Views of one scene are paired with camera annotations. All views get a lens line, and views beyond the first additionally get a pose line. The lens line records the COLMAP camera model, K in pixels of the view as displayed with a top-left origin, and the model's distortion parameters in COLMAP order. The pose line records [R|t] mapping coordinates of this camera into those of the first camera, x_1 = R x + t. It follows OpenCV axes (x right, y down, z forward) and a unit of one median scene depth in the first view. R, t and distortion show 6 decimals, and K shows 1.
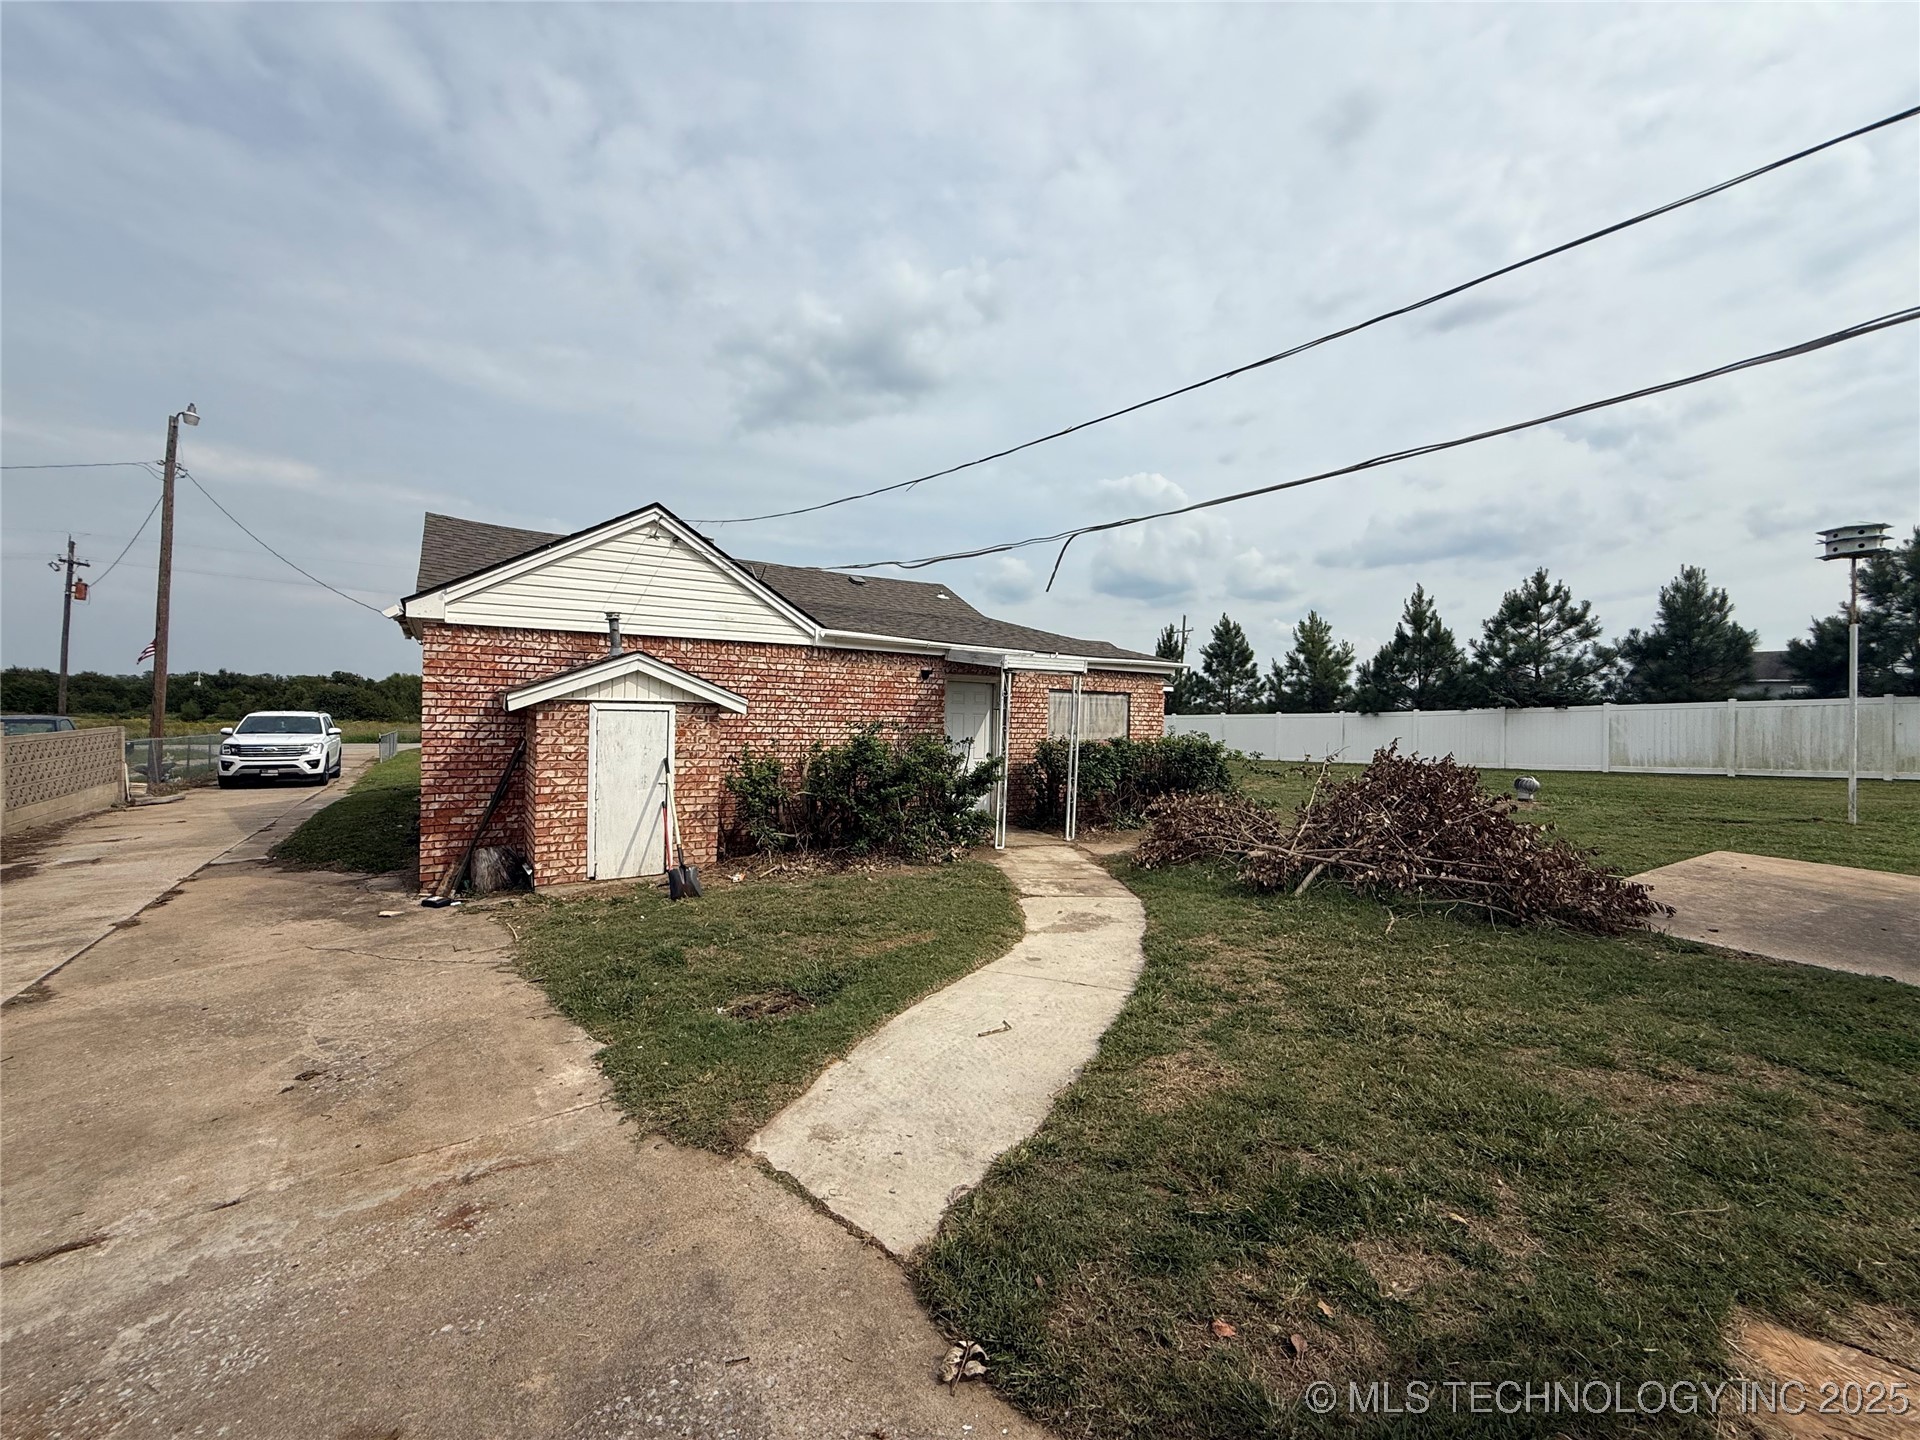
lens RADIAL K [[762.4, 0, 946.2], [0, 762.4, 729.1], [0, 0, 1]] dist [-0.003816, 0.002386]
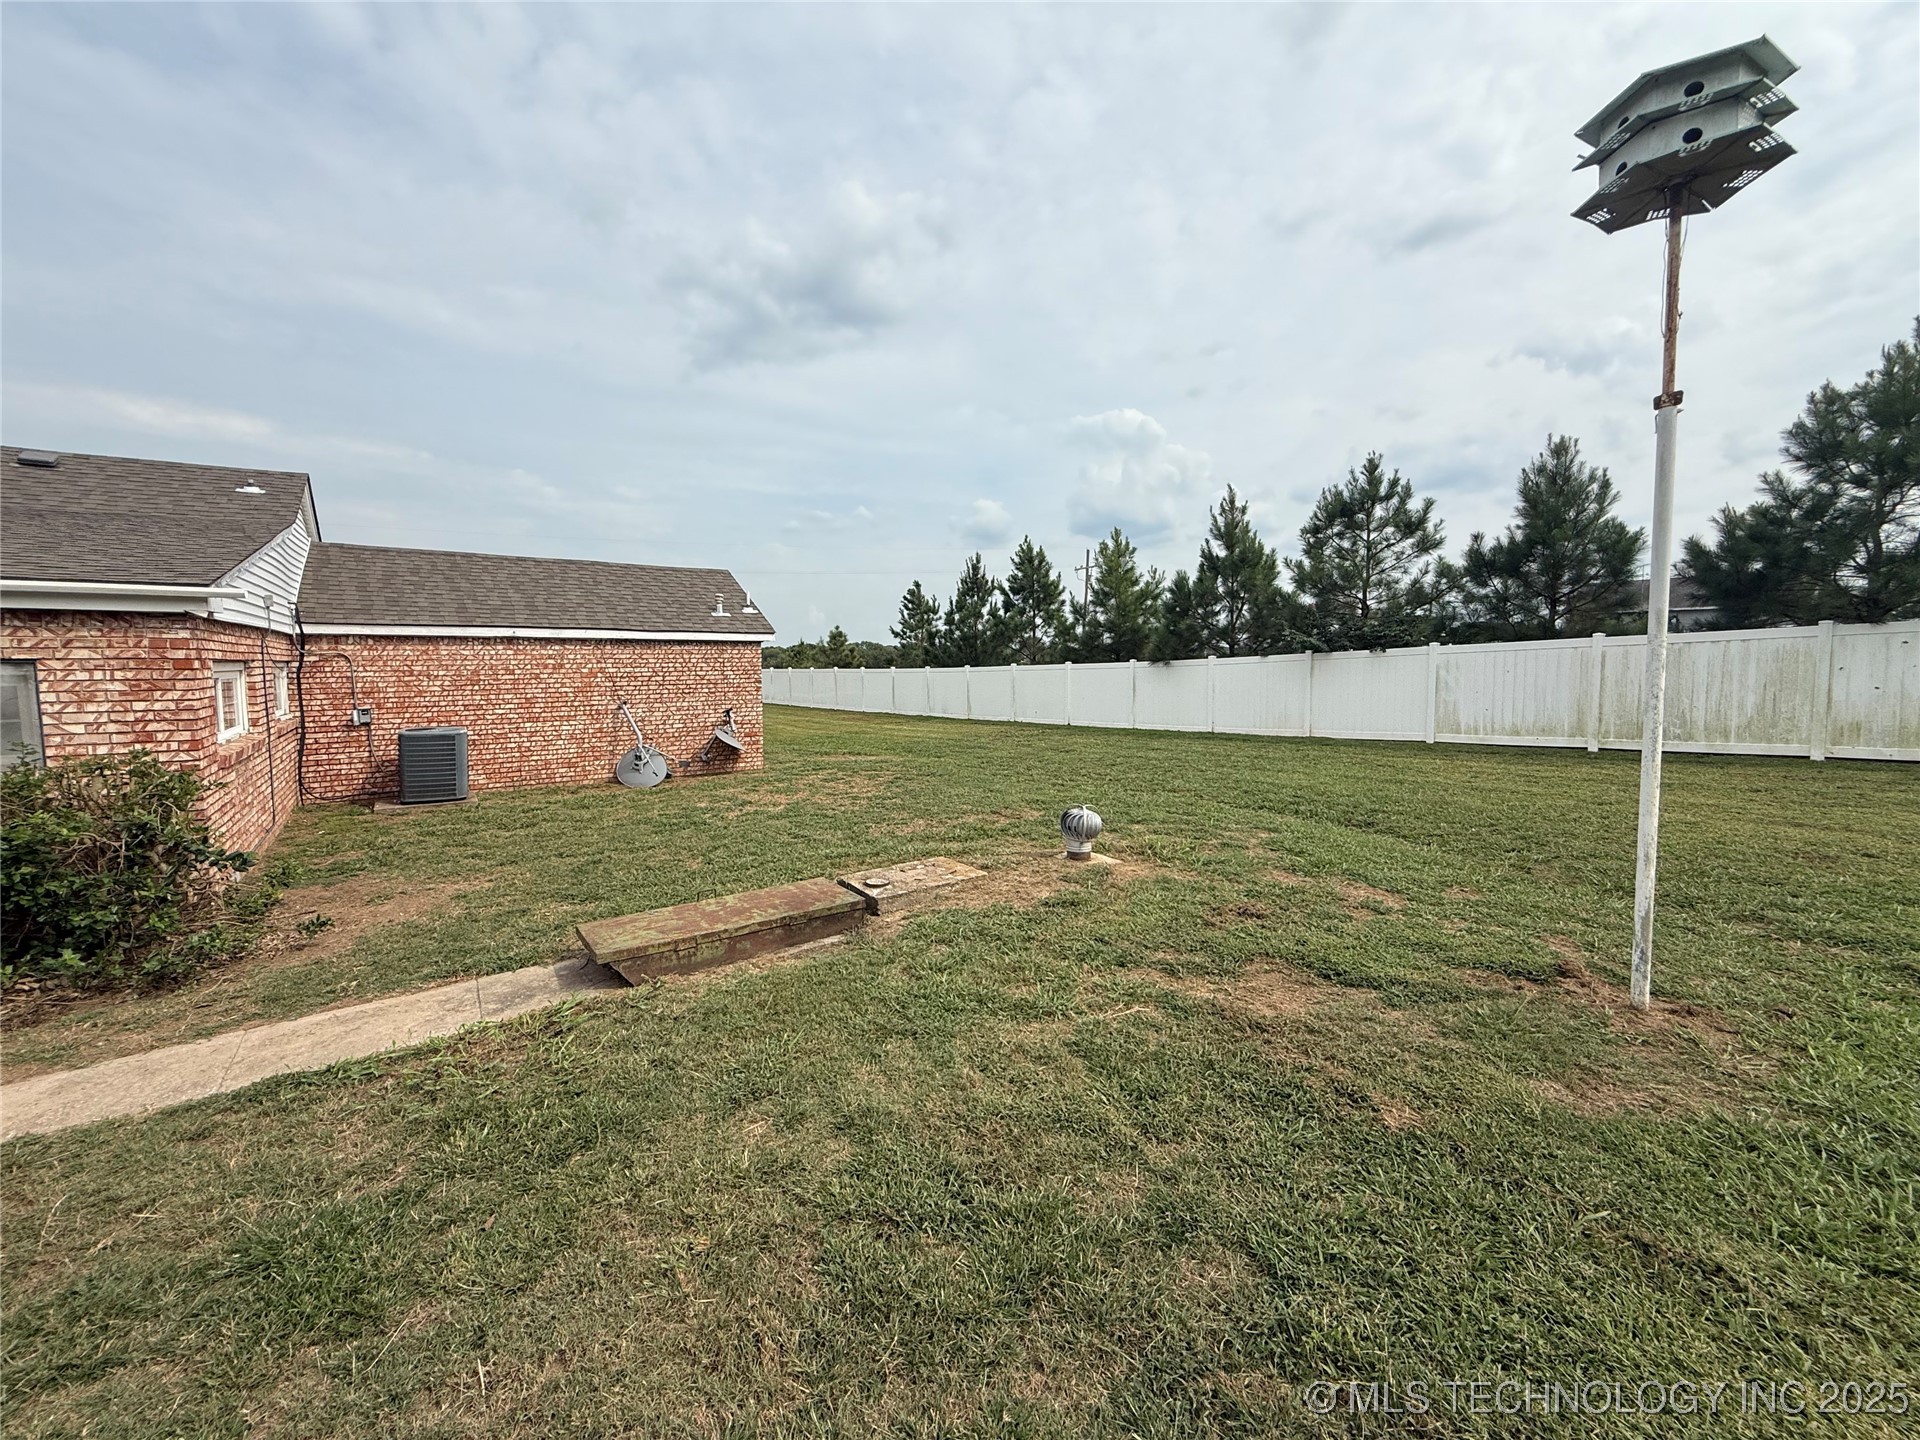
lens RADIAL K [[762.4, 0, 945.7], [0, 762.4, 720.1], [0, 0, 1]] dist [-0.003816, 0.002386]
pose [[0.999467, -0.026612, 0.018911, 0.275685], [0.025493, 0.998041, 0.057137, -0.009696], [-0.020394, -0.056624, 0.998187, 0.213028]]
